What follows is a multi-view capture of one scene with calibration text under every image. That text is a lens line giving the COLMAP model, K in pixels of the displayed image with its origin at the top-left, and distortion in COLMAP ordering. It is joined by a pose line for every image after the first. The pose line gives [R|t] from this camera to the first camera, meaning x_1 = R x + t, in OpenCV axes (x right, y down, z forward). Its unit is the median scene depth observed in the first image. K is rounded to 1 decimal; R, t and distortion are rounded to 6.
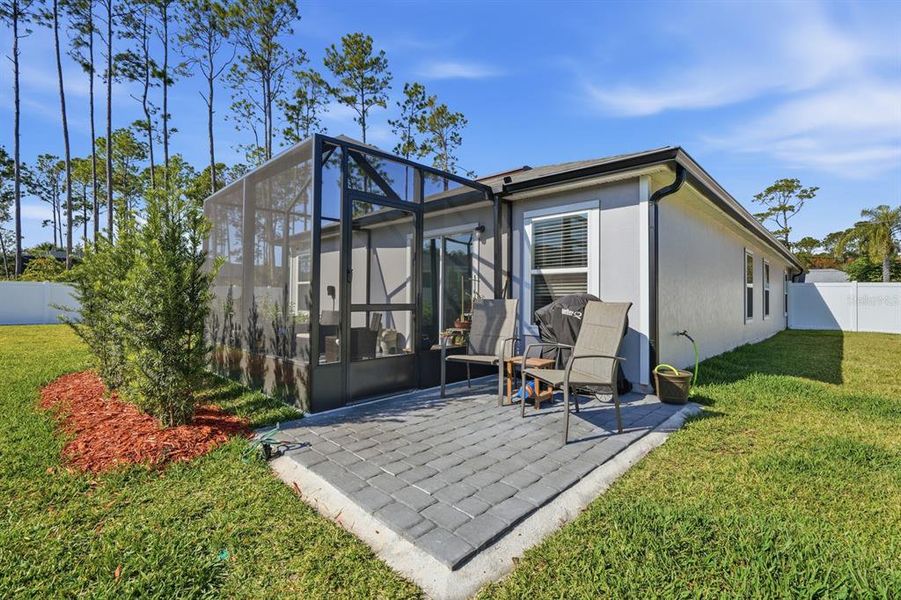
lens RADIAL K [[406.2, 0, 453.3], [0, 406.2, 301.7], [0, 0, 1]] dist [-0.001149, 0.000081]
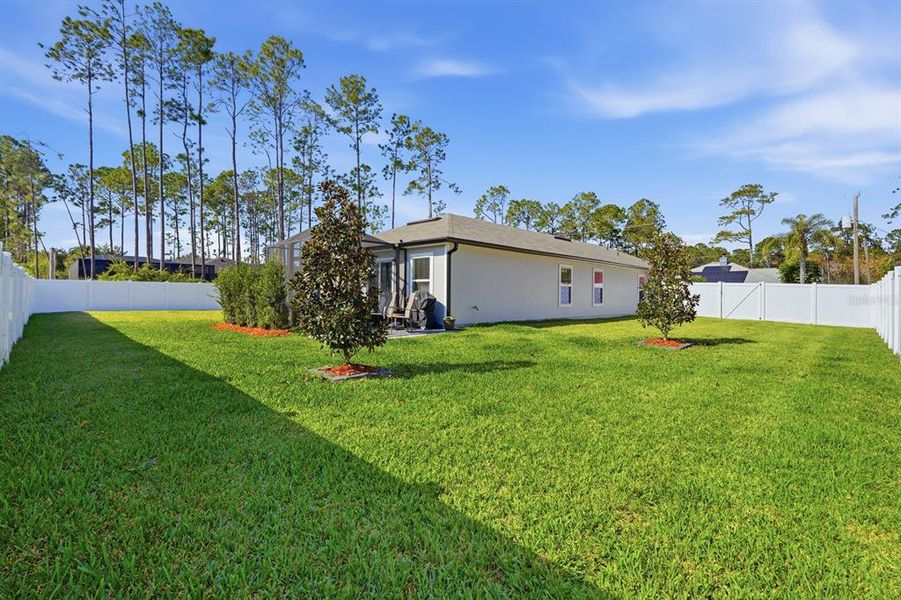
lens RADIAL K [[406.2, 0, 453.3], [0, 406.2, 301.7], [0, 0, 1]] dist [-0.001149, 0.000081]
pose [[0.999979, 0.001927, -0.006170, 0.072630], [-0.001864, 0.999946, 0.010262, 0.003727], [0.006189, -0.010251, 0.999928, -0.215332]]
